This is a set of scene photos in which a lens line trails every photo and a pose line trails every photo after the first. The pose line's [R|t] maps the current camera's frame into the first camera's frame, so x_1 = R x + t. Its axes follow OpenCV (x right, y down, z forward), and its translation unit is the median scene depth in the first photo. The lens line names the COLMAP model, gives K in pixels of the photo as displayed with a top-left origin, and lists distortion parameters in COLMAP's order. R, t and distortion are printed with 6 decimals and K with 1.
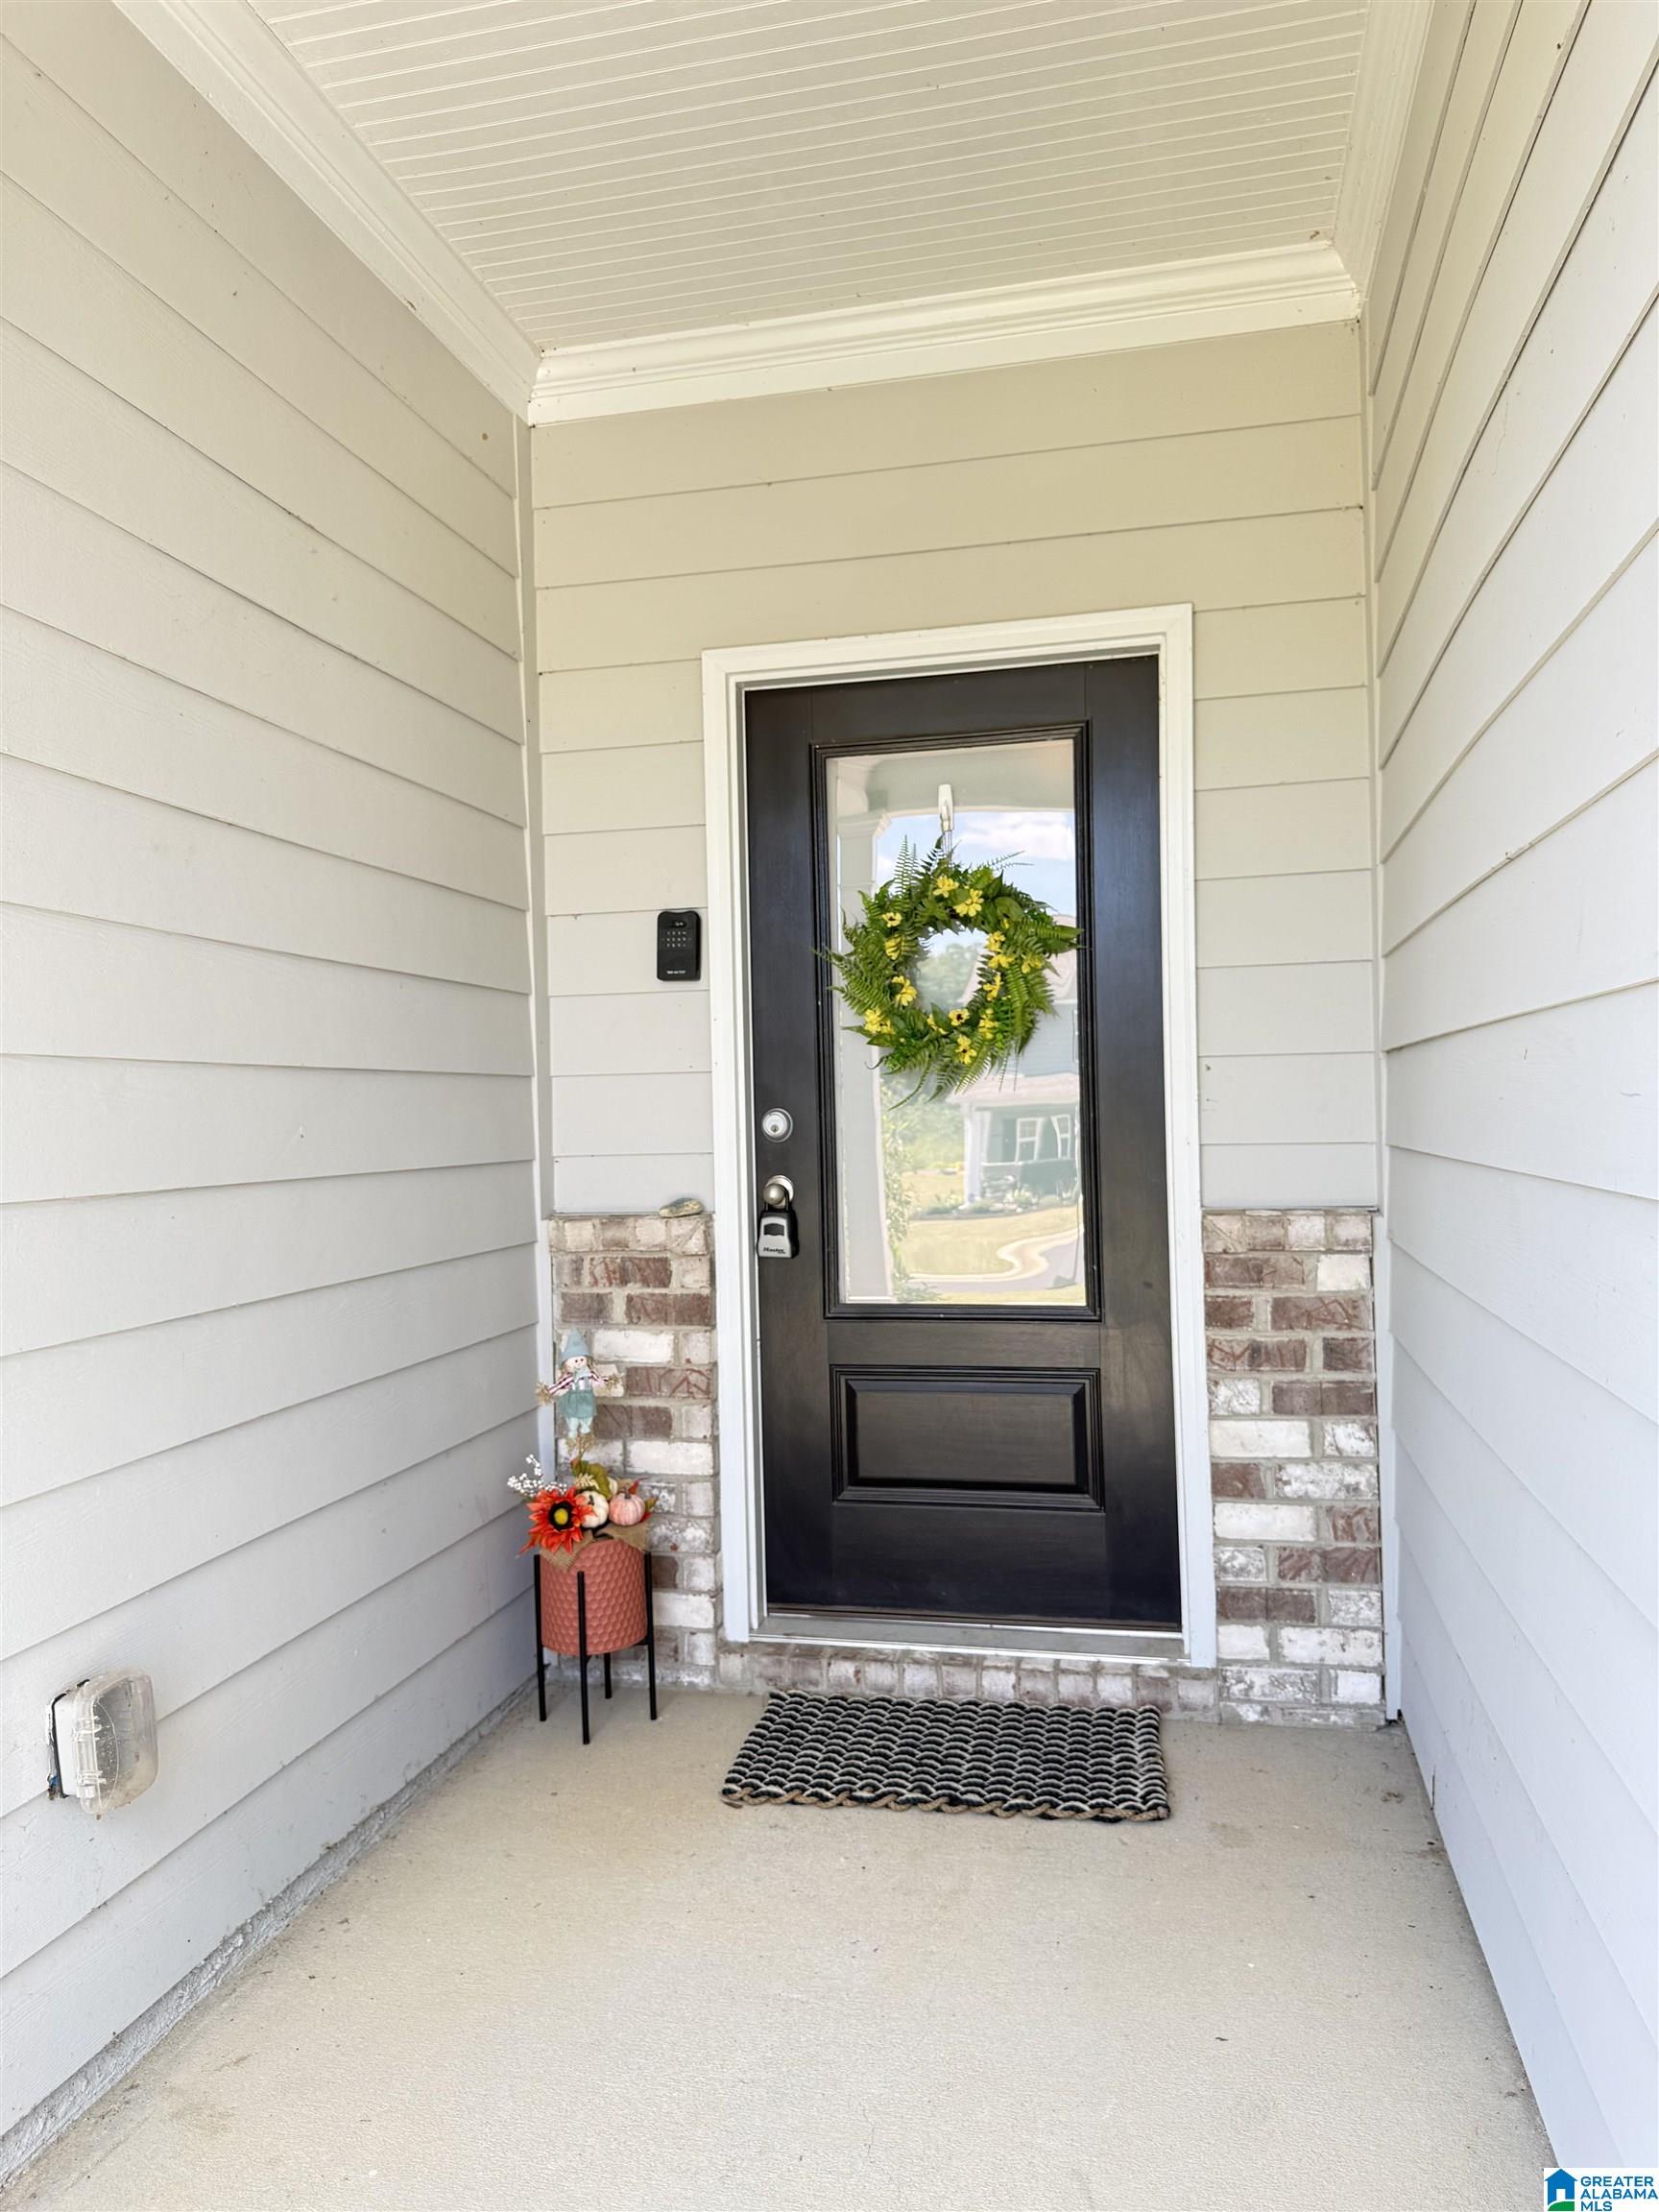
lens RADIAL K [[1576.7, 0, 825.7], [0, 1576.7, 1106.1], [0, 0, 1]] dist [0.006758, -0.000052]
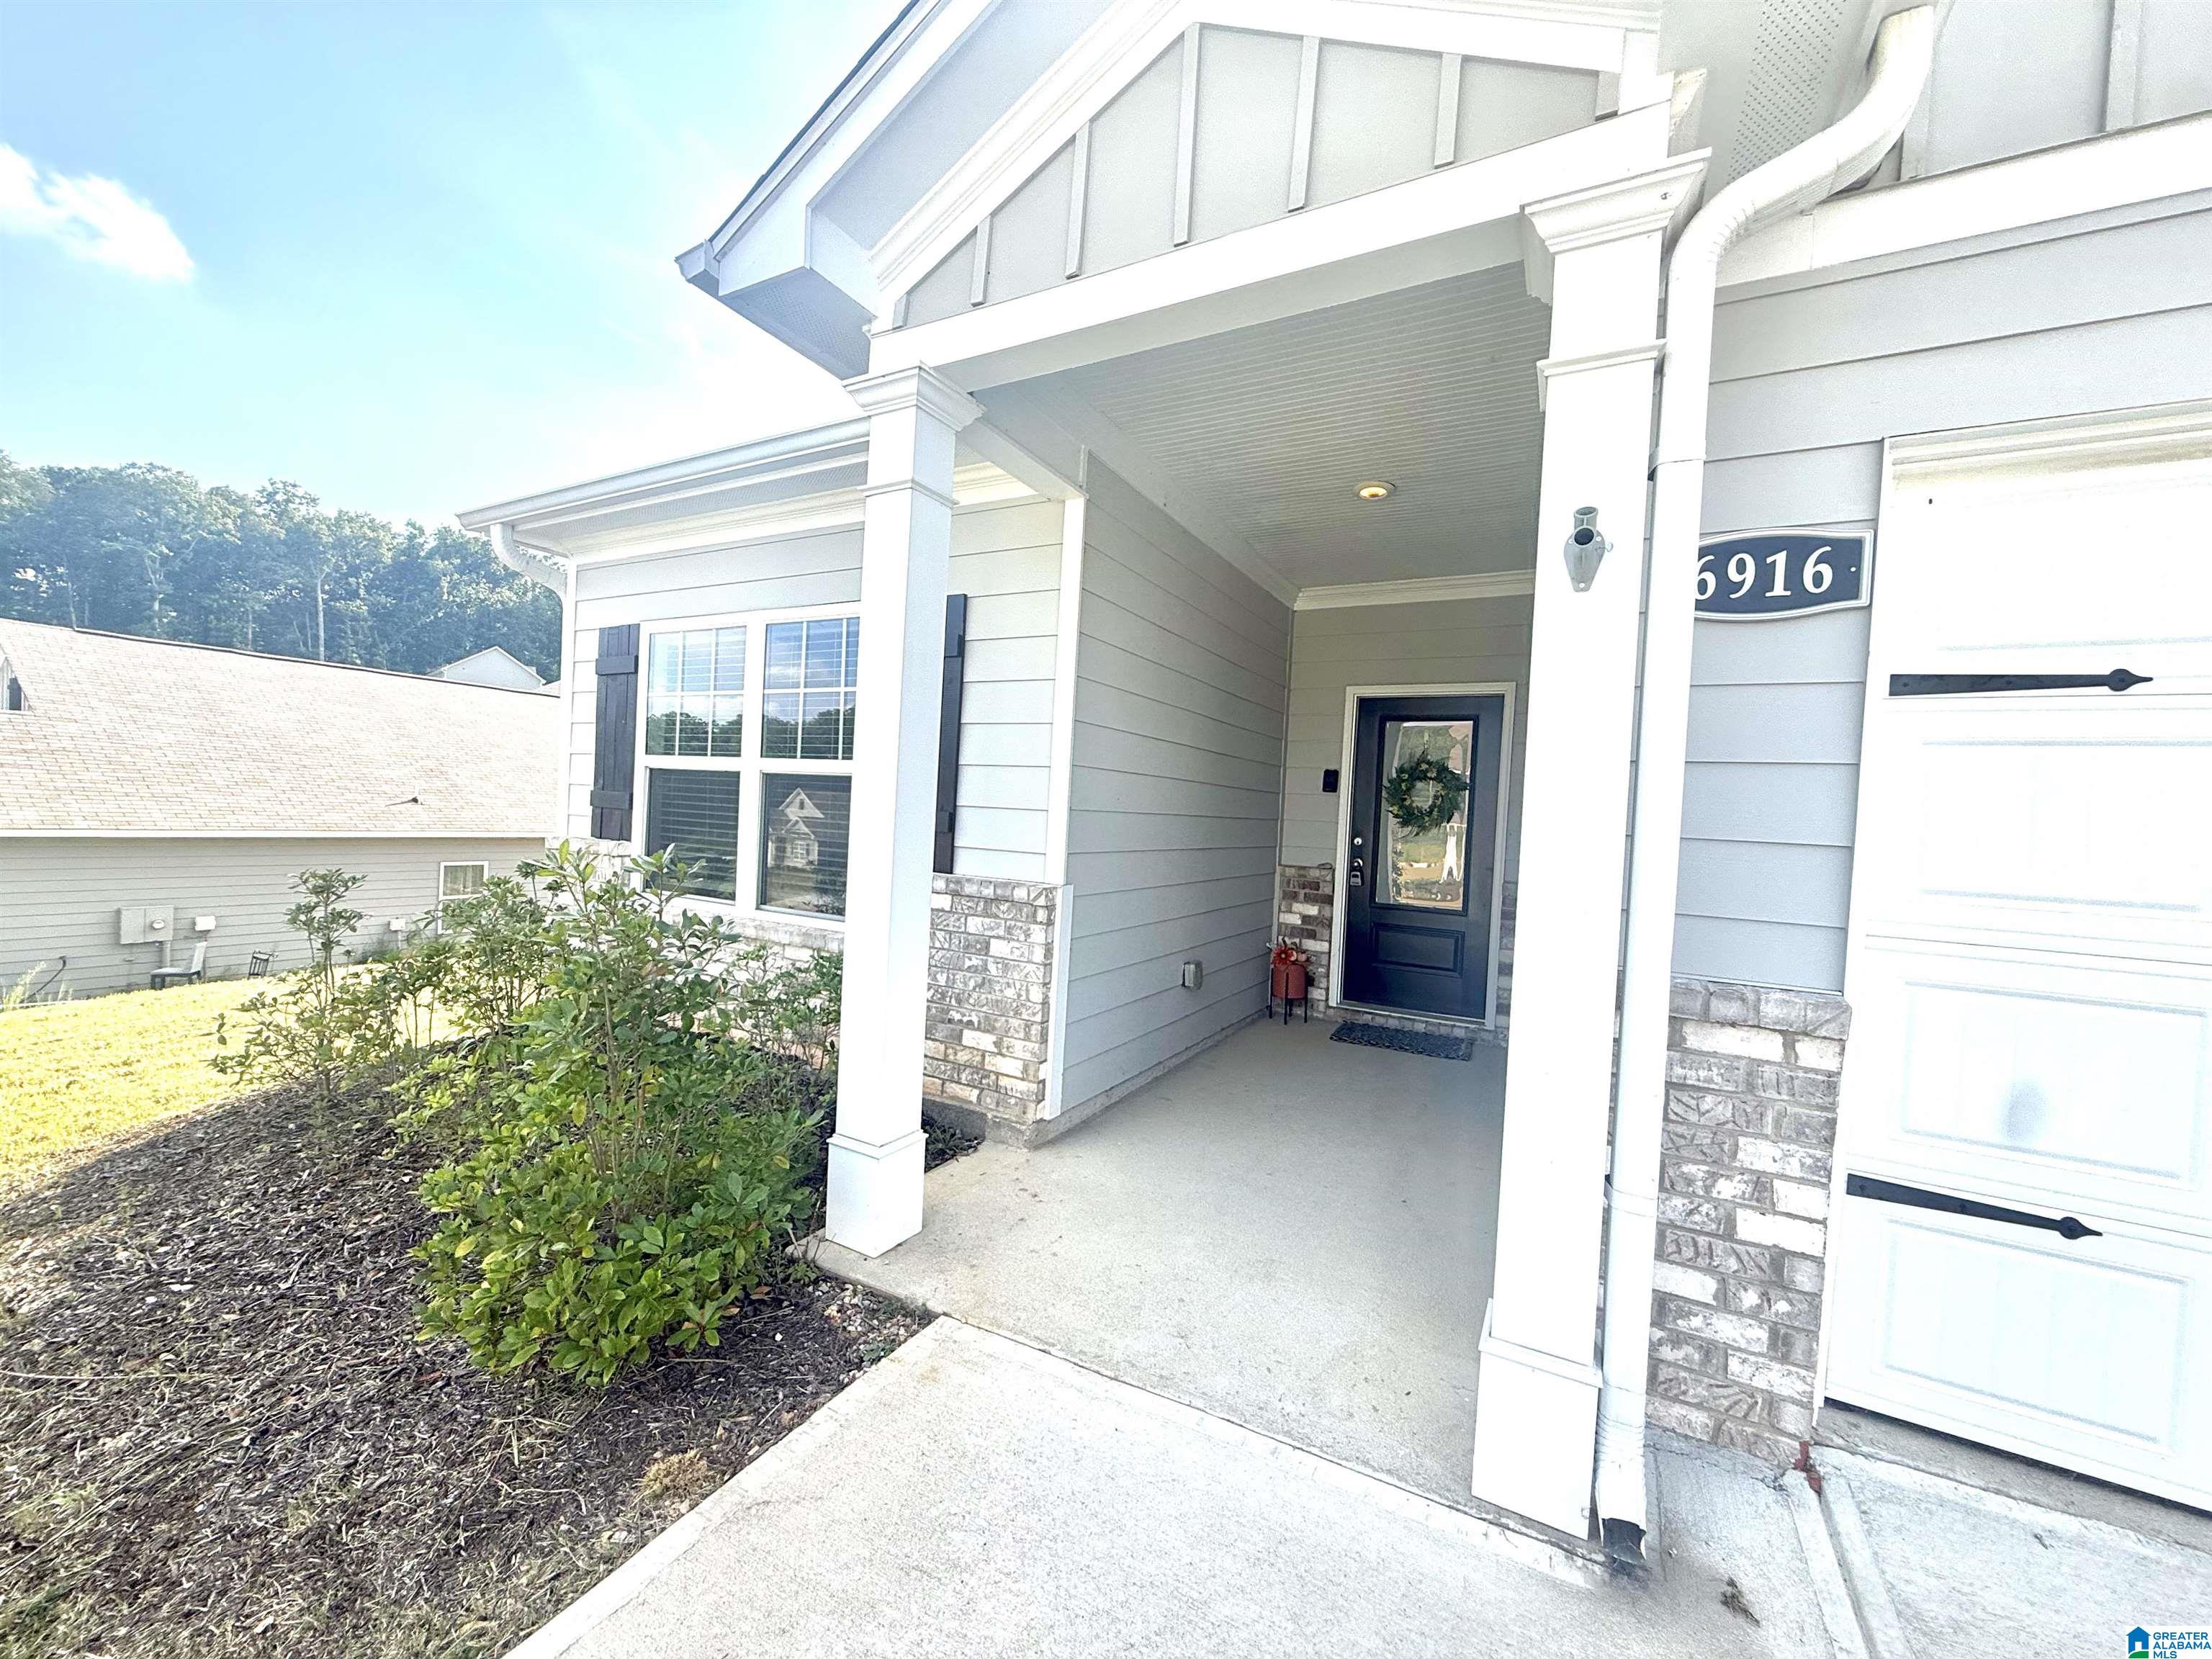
lens RADIAL K [[884.2, 0, 1096.6], [0, 884.2, 830.6], [0, 0, 1]] dist [-0.006759, -0.000221]
pose [[0.952996, 0.075807, -0.293345, -0.015319], [-0.067985, 0.997008, 0.036784, -0.038211], [0.295256, -0.015111, 0.955299, -0.786543]]
